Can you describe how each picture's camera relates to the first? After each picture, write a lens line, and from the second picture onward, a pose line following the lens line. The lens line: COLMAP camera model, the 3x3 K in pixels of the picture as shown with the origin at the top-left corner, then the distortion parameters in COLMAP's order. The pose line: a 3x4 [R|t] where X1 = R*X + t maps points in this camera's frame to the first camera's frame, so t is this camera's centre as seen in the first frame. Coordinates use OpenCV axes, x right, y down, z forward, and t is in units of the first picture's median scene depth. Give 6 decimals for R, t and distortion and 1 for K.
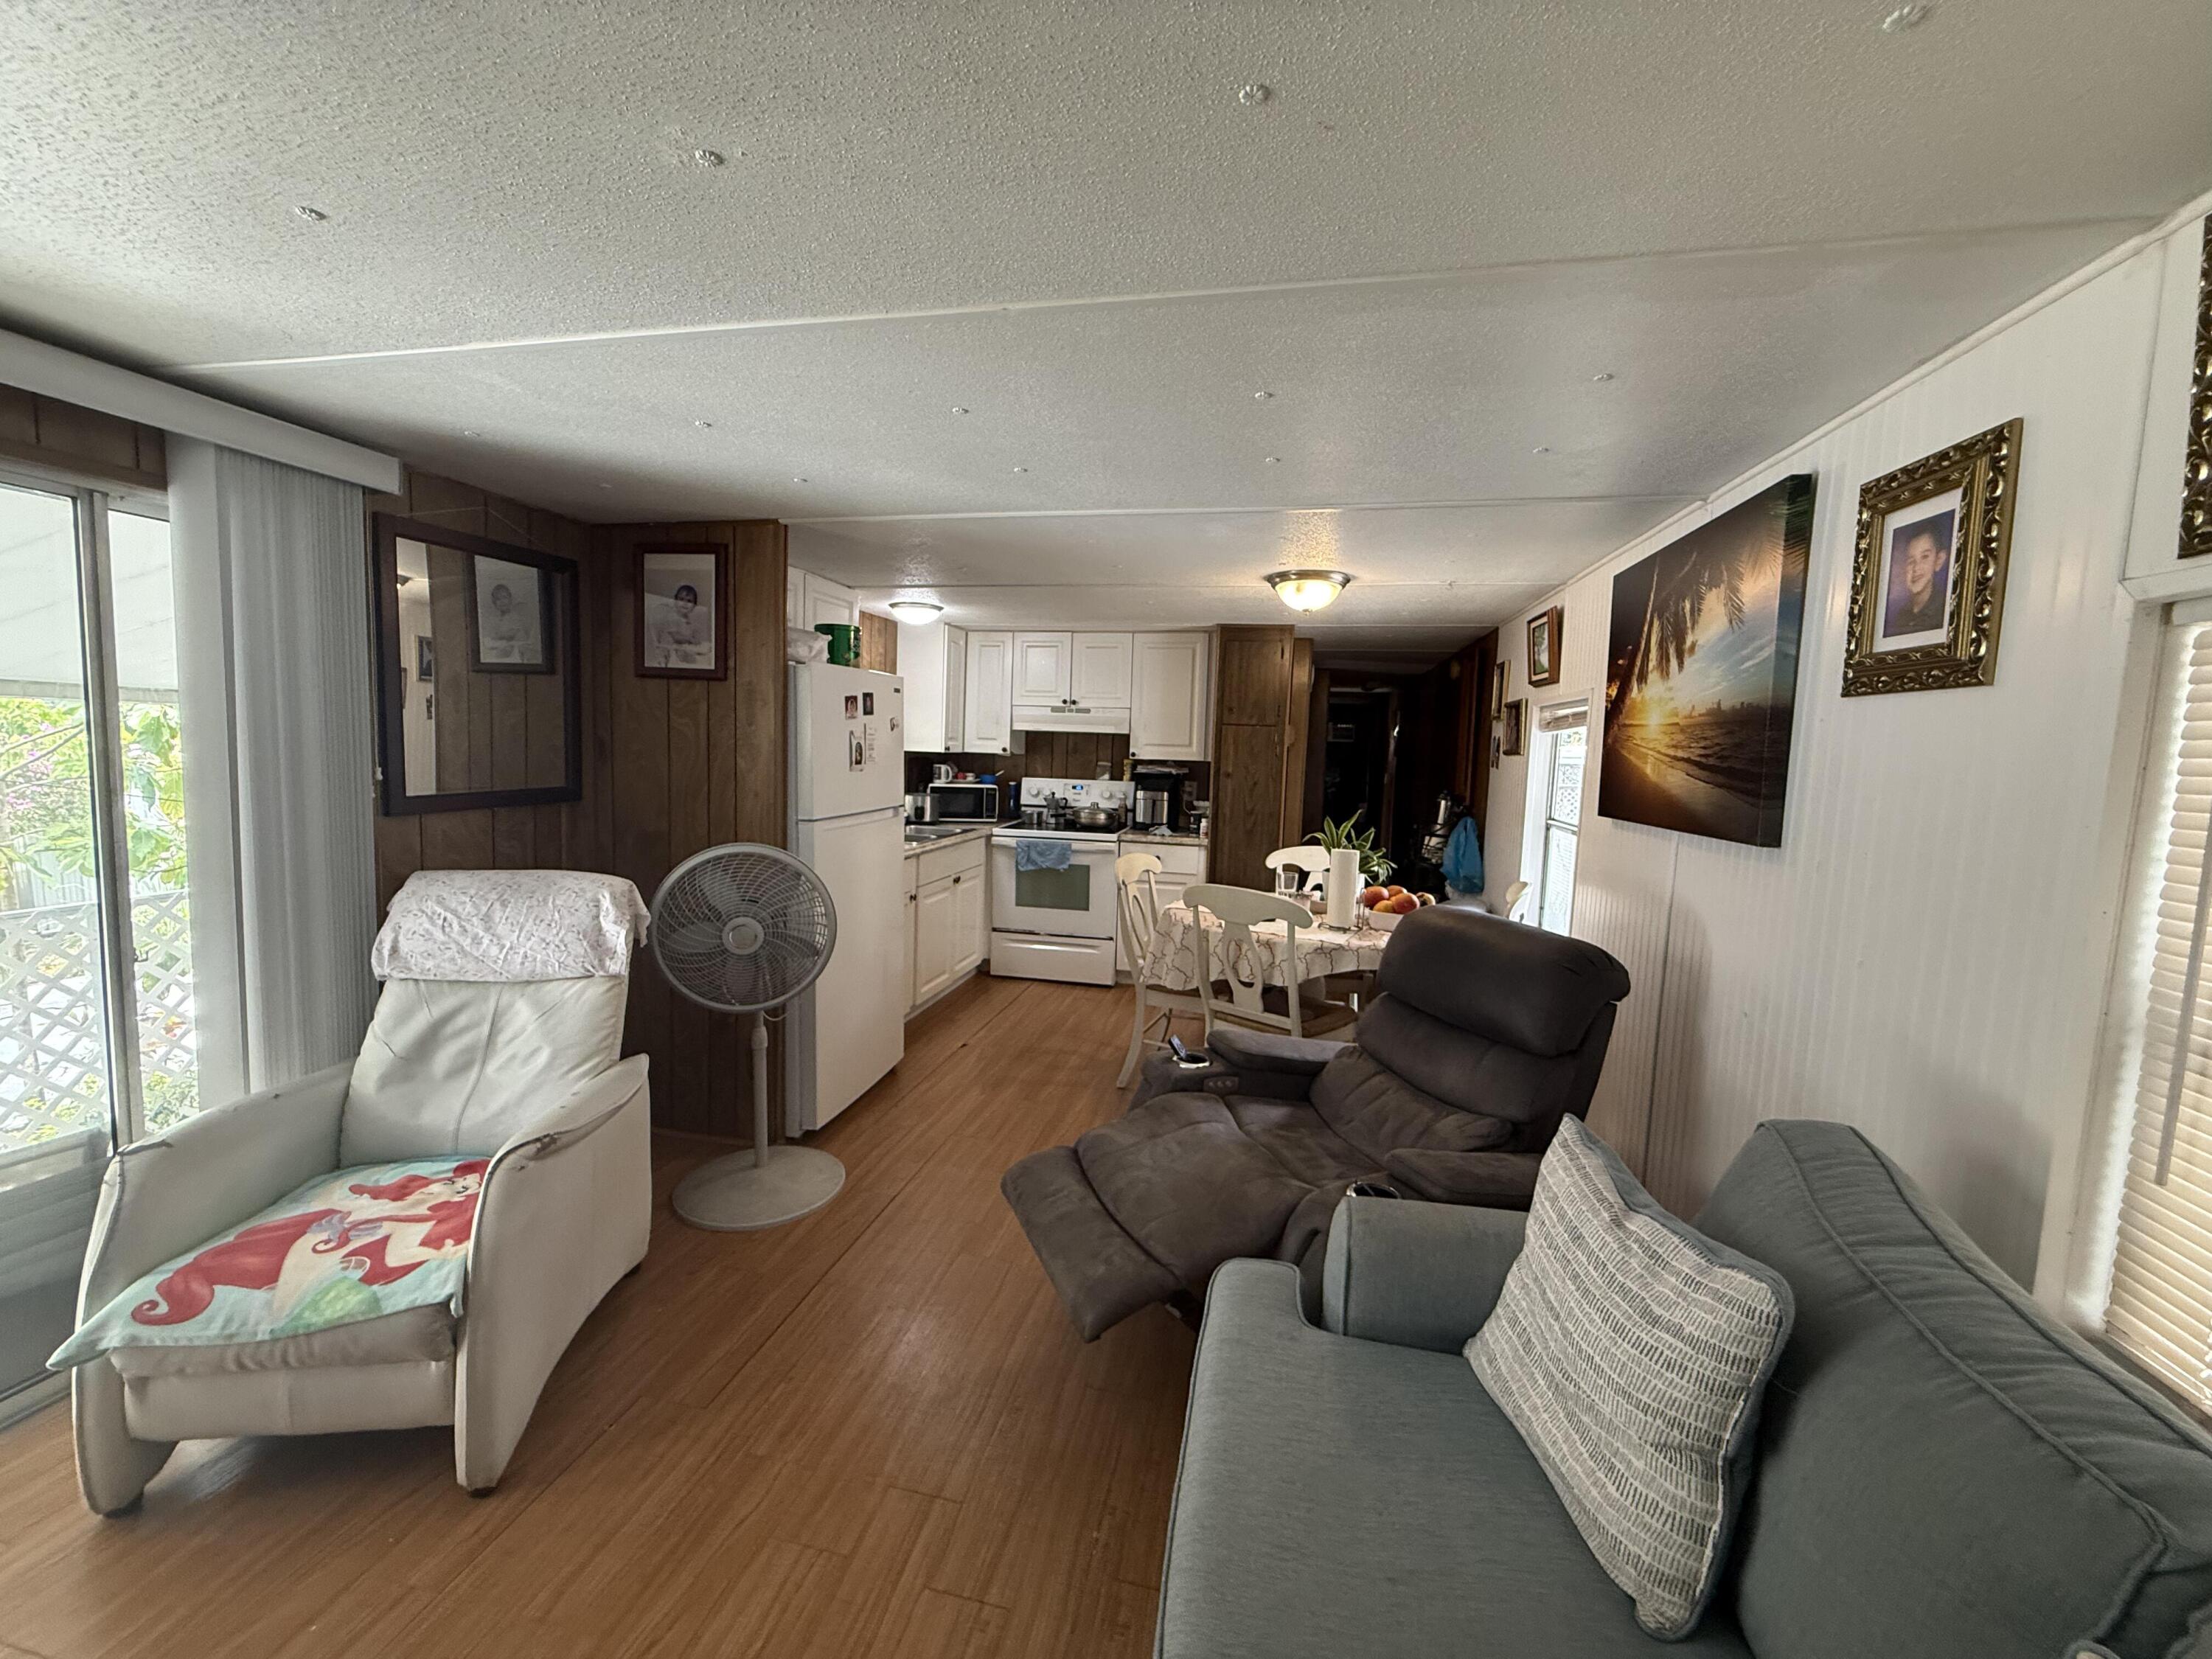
lens RADIAL K [[882.2, 0, 1098.2], [0, 882.2, 820.8], [0, 0, 1]] dist [0.000004, 0.000237]
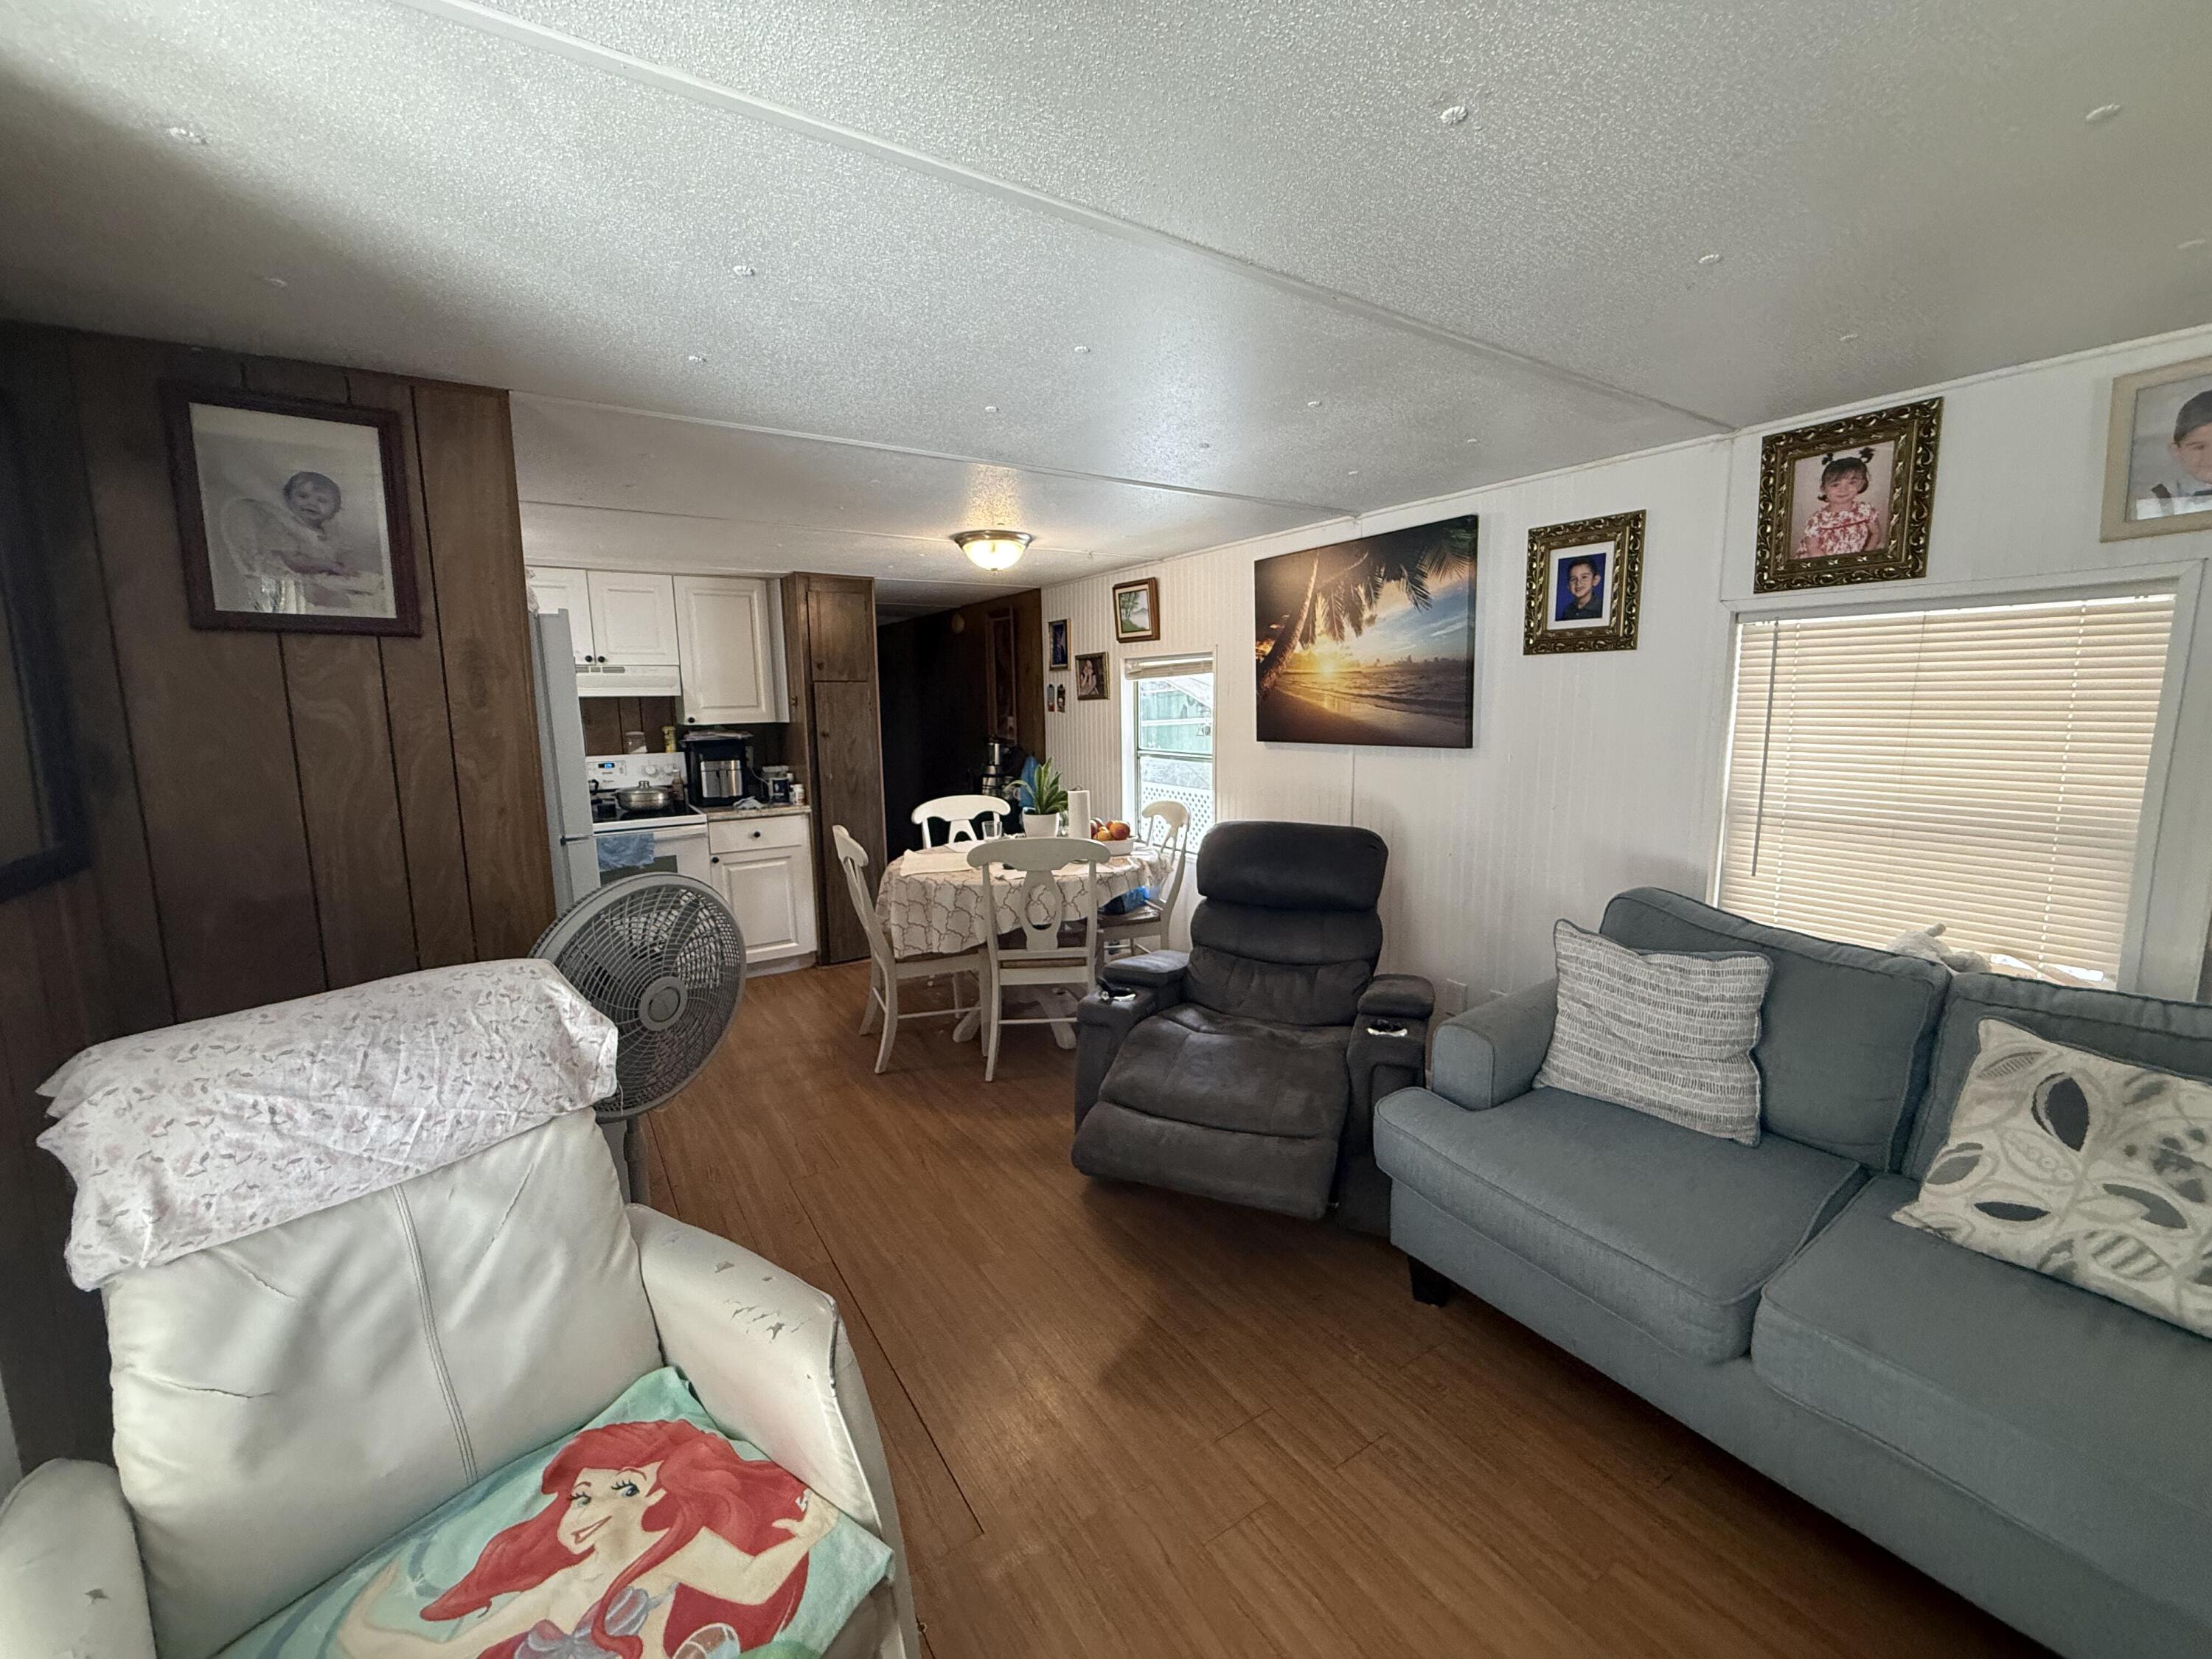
lens RADIAL K [[882.2, 0, 1101.1], [0, 882.2, 821.8], [0, 0, 1]] dist [0.000004, 0.000237]
pose [[0.698317, -0.143145, 0.701329, -0.643298], [0.101527, 0.989701, 0.100912, -0.051018], [-0.708552, 0.000736, 0.705658, 0.253057]]
